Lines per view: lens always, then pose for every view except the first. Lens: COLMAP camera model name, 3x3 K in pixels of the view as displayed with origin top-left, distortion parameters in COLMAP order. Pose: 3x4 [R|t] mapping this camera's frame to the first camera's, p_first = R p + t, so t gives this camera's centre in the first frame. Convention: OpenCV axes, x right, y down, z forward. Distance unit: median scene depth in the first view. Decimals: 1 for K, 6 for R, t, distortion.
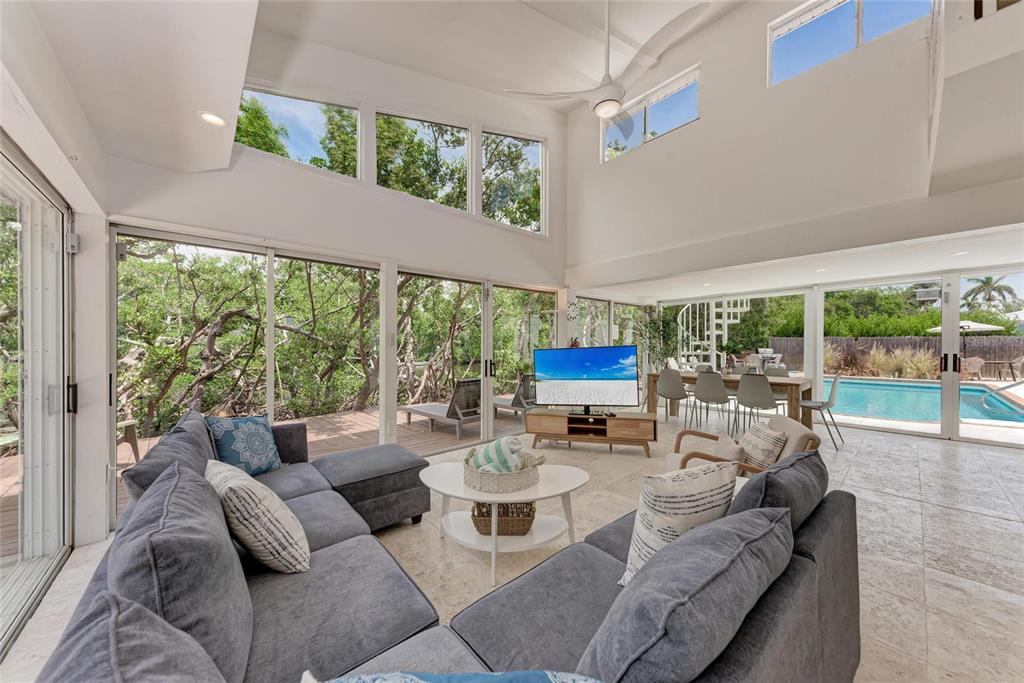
lens RADIAL K [[350.2, 0, 513.0], [0, 350.2, 344.3], [0, 0, 1]] dist [0.001361, -0.000500]
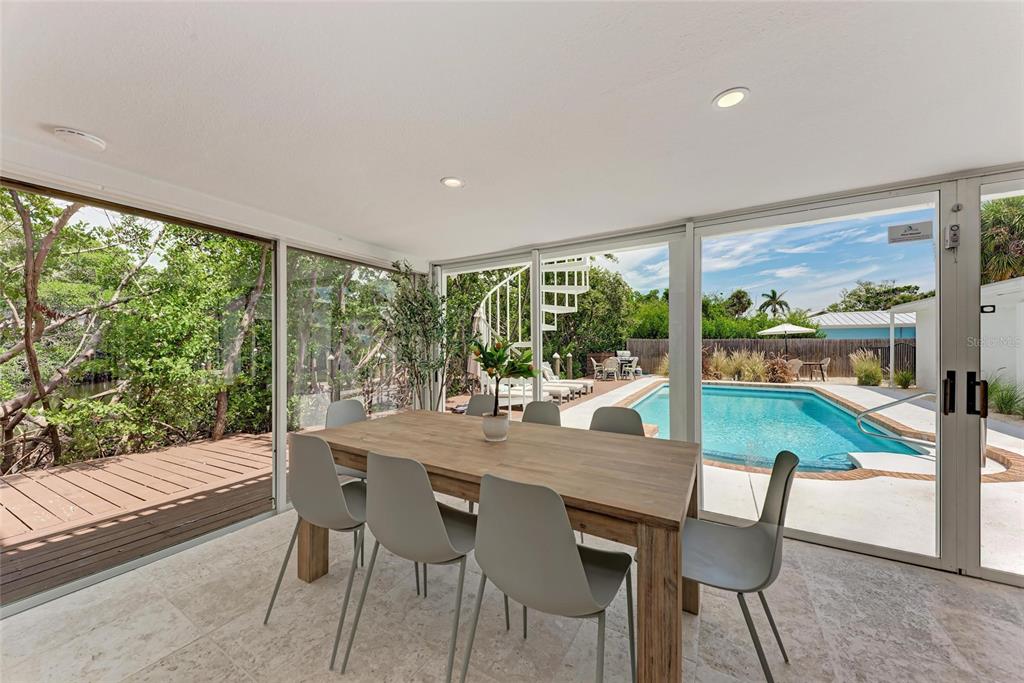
lens RADIAL K [[378.7, 0, 512.5], [0, 378.7, 345.2], [0, 0, 1]] dist [-0.000128, -0.000006]
pose [[0.945680, 0.000564, 0.325099, 0.158717], [0.000265, 0.999997, -0.002508, -0.000911], [-0.325099, 0.002458, 0.945677, 0.200399]]
